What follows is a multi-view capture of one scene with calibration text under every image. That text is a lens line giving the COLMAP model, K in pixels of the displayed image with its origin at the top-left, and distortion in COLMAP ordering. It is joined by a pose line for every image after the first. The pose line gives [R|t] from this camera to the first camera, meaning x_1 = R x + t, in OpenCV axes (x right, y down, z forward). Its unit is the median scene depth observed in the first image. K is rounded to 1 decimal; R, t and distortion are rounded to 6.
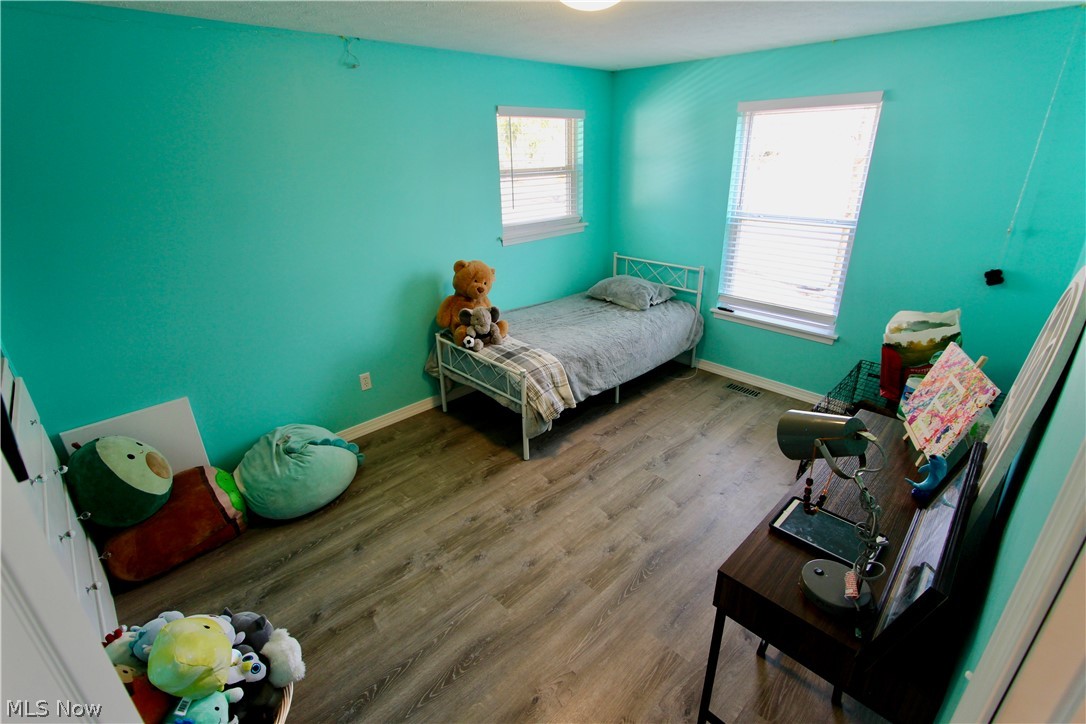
lens RADIAL K [[495.5, 0, 543.0], [0, 495.5, 362.0], [0, 0, 1]] dist [-0.018744, 0.000386]
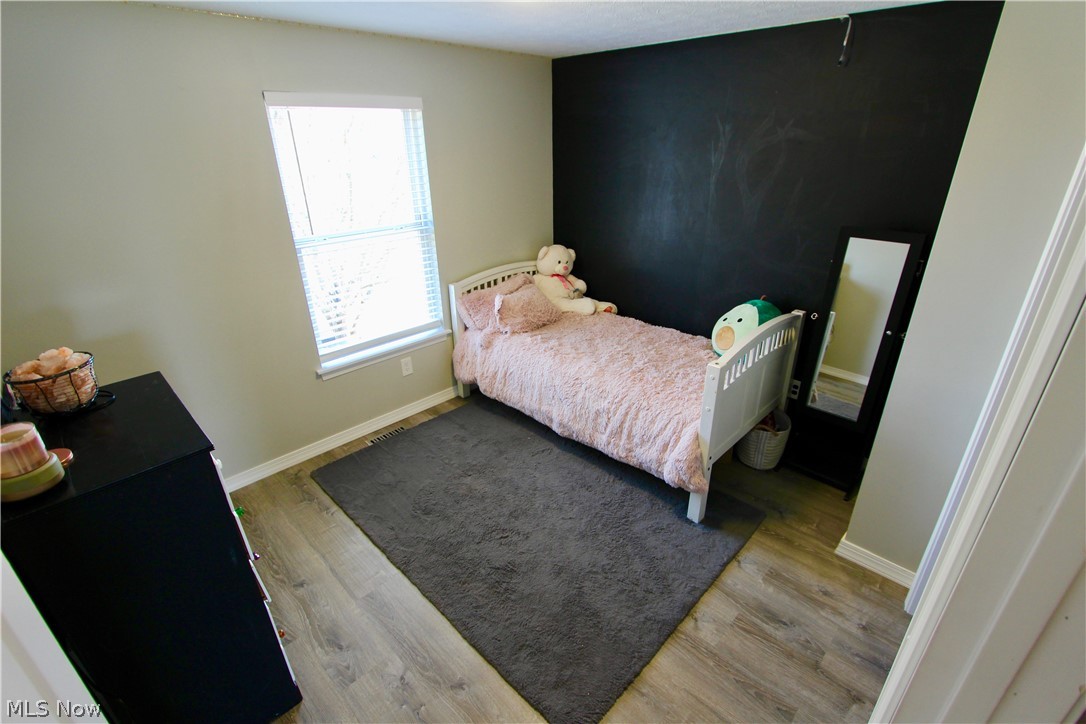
lens RADIAL K [[495.5, 0, 543.0], [0, 495.5, 362.0], [0, 0, 1]] dist [-0.018744, 0.000386]
pose [[-0.037713, -0.406442, 0.912898, -0.589034], [0.420157, 0.822424, 0.383518, -0.405172], [-0.906668, 0.398024, 0.139753, 0.896590]]
